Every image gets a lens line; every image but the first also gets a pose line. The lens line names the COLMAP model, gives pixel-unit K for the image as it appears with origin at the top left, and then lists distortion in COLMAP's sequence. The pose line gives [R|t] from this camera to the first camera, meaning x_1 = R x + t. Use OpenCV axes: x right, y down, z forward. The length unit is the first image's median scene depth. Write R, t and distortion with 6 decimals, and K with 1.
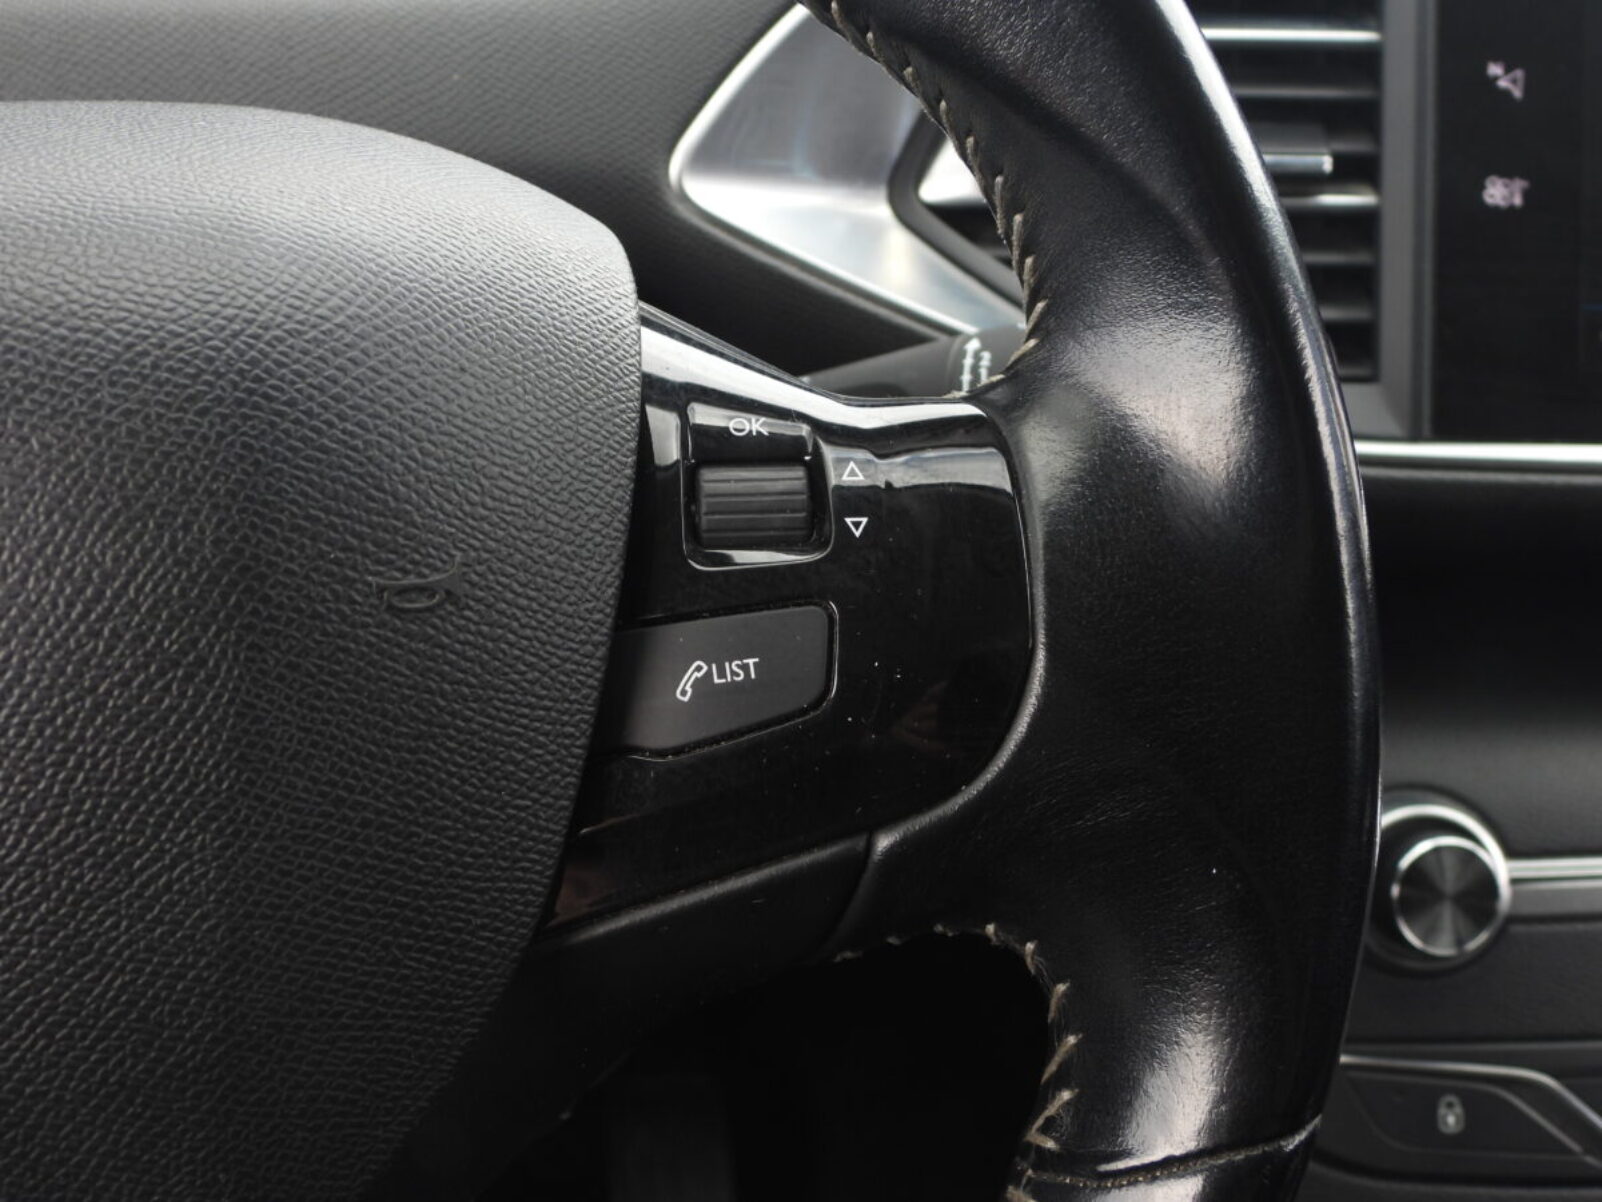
lens RADIAL K [[2269.7, 0, 801.0], [0, 2269.7, 601.0], [0, 0, 1]] dist [-0.028500, -0.065427]
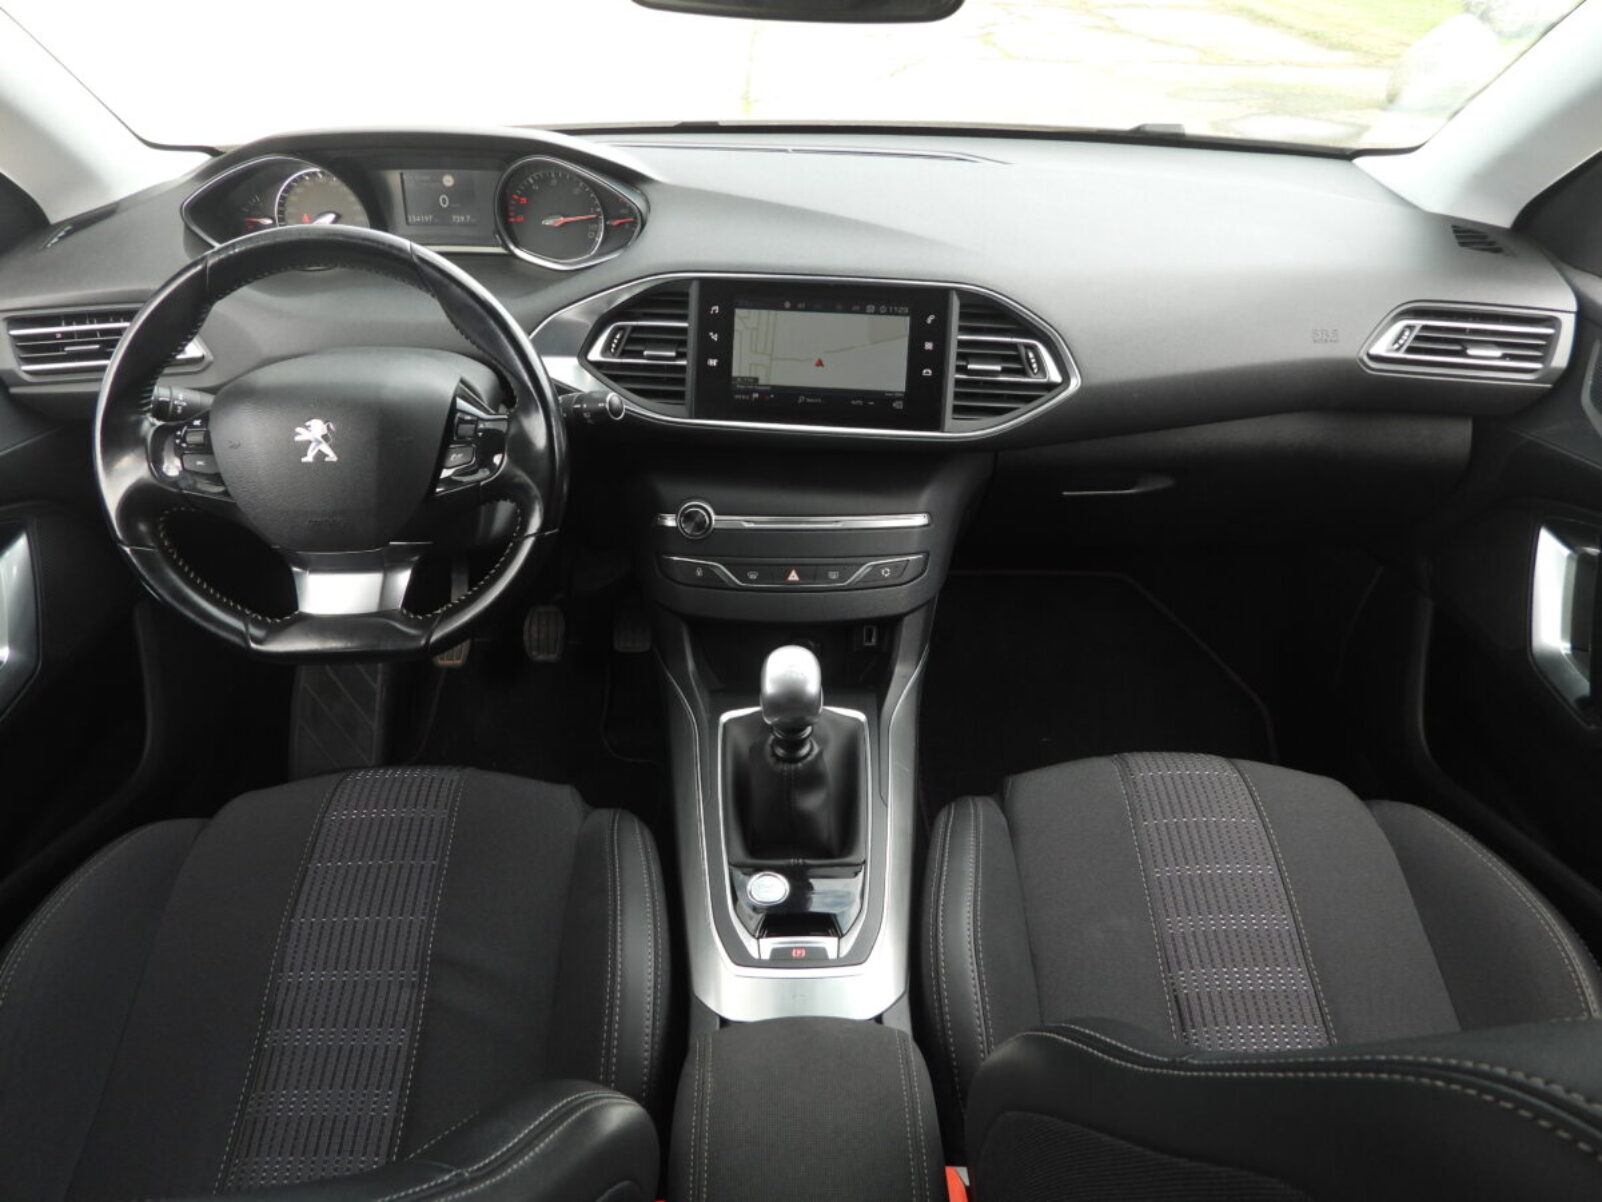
lens RADIAL K [[1188.2, 0, 801.0], [0, 1188.2, 601.0], [0, 0, 1]] dist [-0.011689, 0.006097]
pose [[0.991104, 0.056044, -0.120715, 1.301896], [-0.041865, 0.992256, 0.116941, 0.004398], [0.126334, -0.110847, 0.985775, -2.164002]]
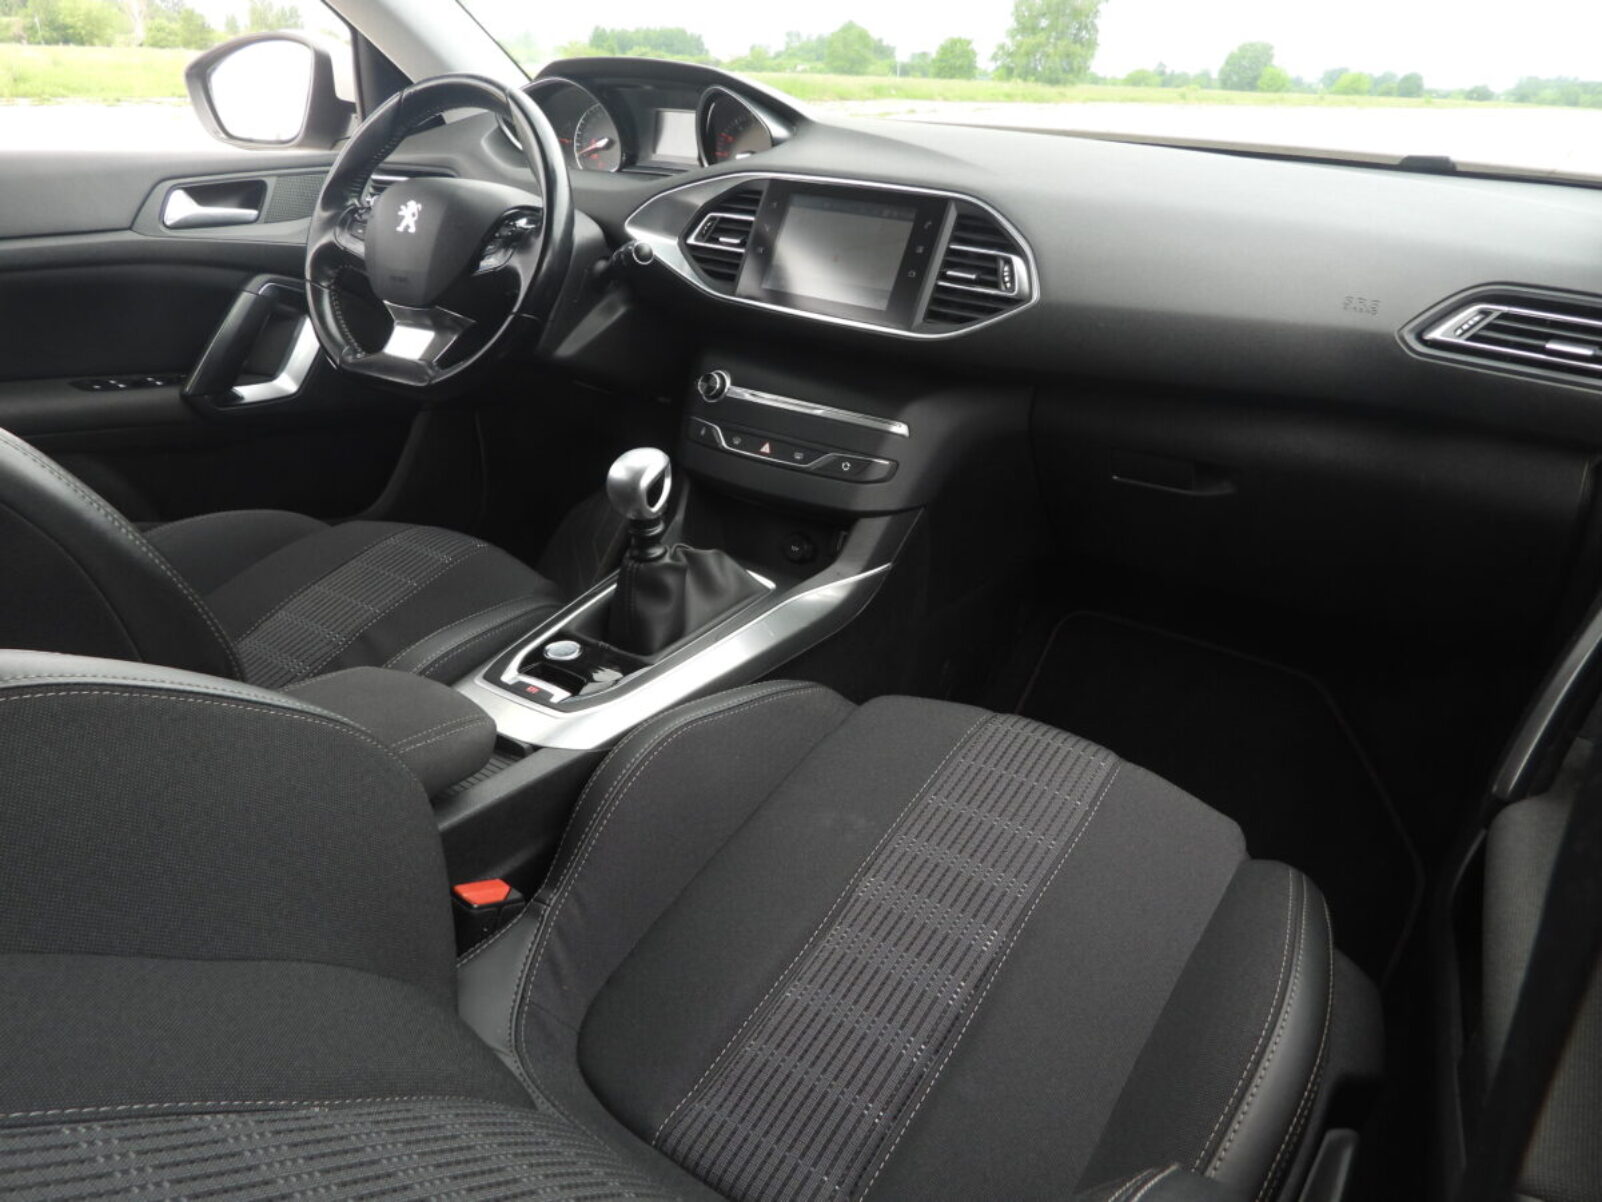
lens RADIAL K [[1185.3, 0, 771.6], [0, 1185.3, 579.3], [0, 0, 1]] dist [-0.003873, -0.000623]
pose [[0.727144, 0.274401, -0.629258, 3.580880], [-0.317965, 0.947008, 0.045535, 0.624010], [0.608407, 0.166972, 0.775862, -1.460933]]
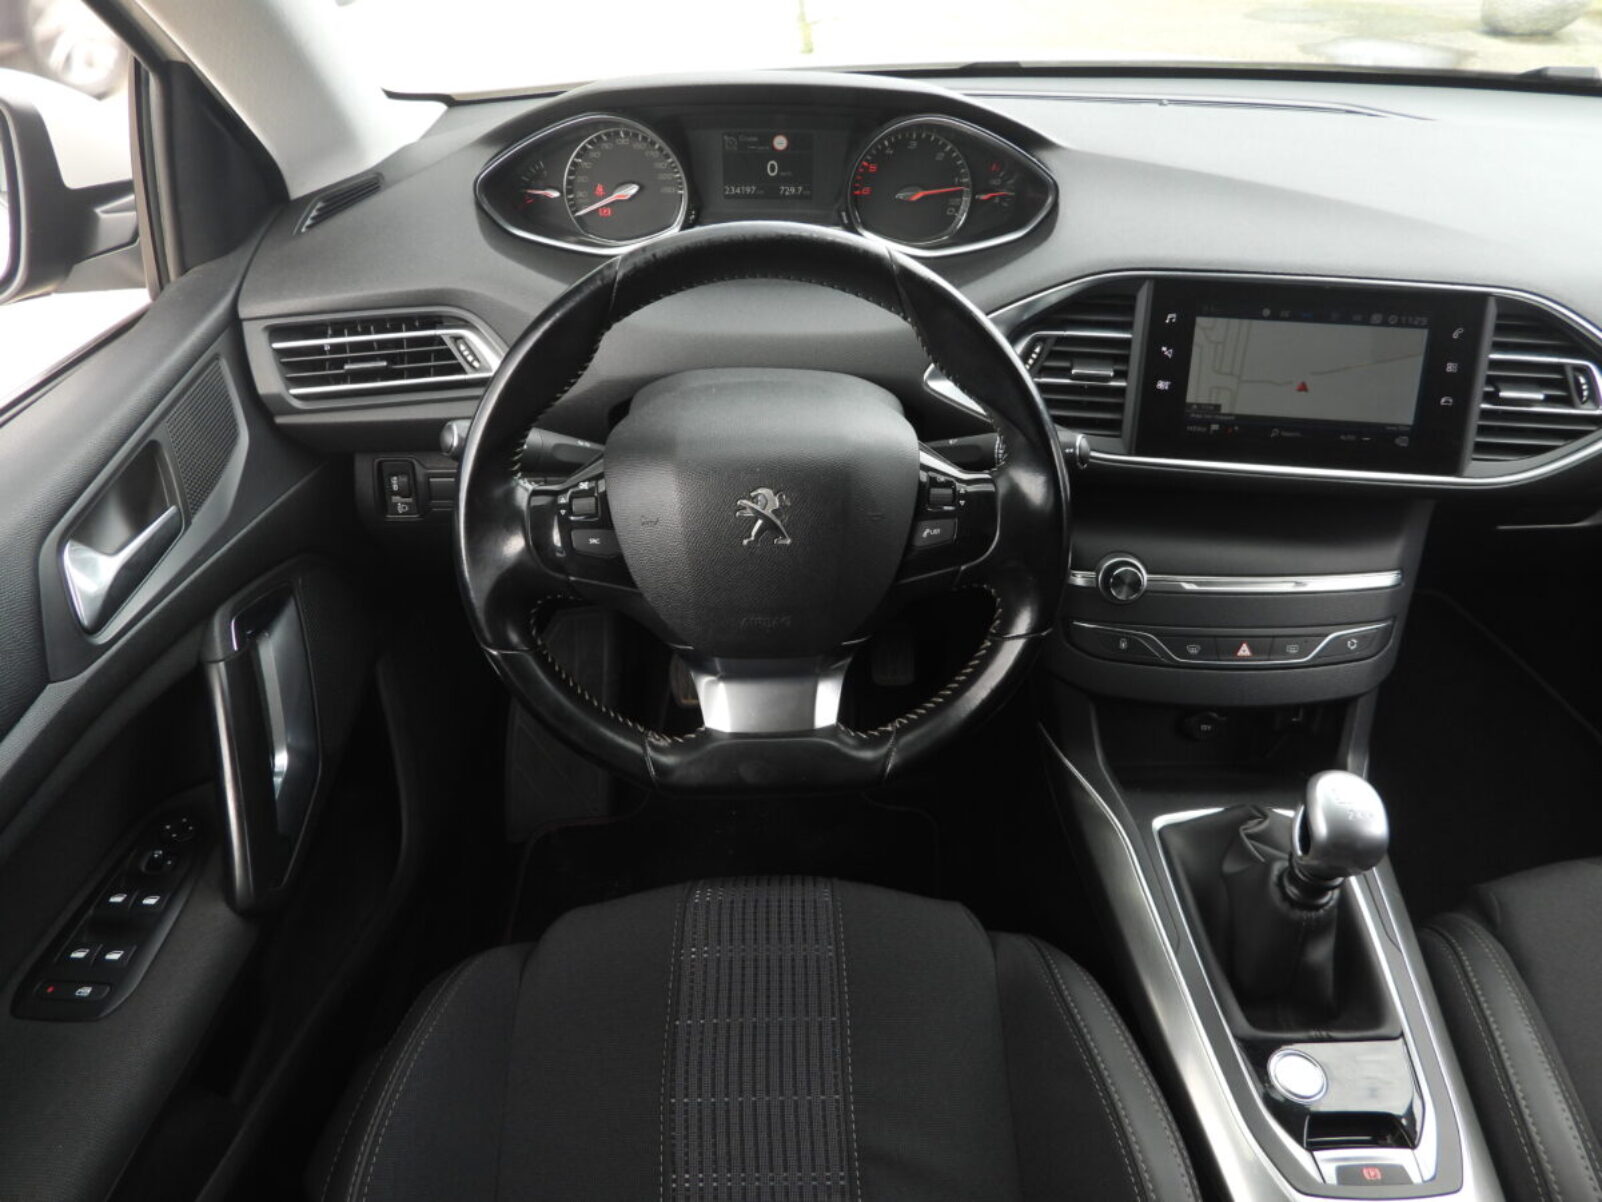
lens RADIAL K [[1188.2, 0, 801.0], [0, 1188.2, 601.0], [0, 0, 1]] dist [-0.011689, 0.006097]
pose [[0.990877, 0.064725, -0.118205, -0.003383], [-0.043492, 0.983767, 0.174098, -0.243411], [0.127555, -0.167369, 0.977608, -1.503236]]
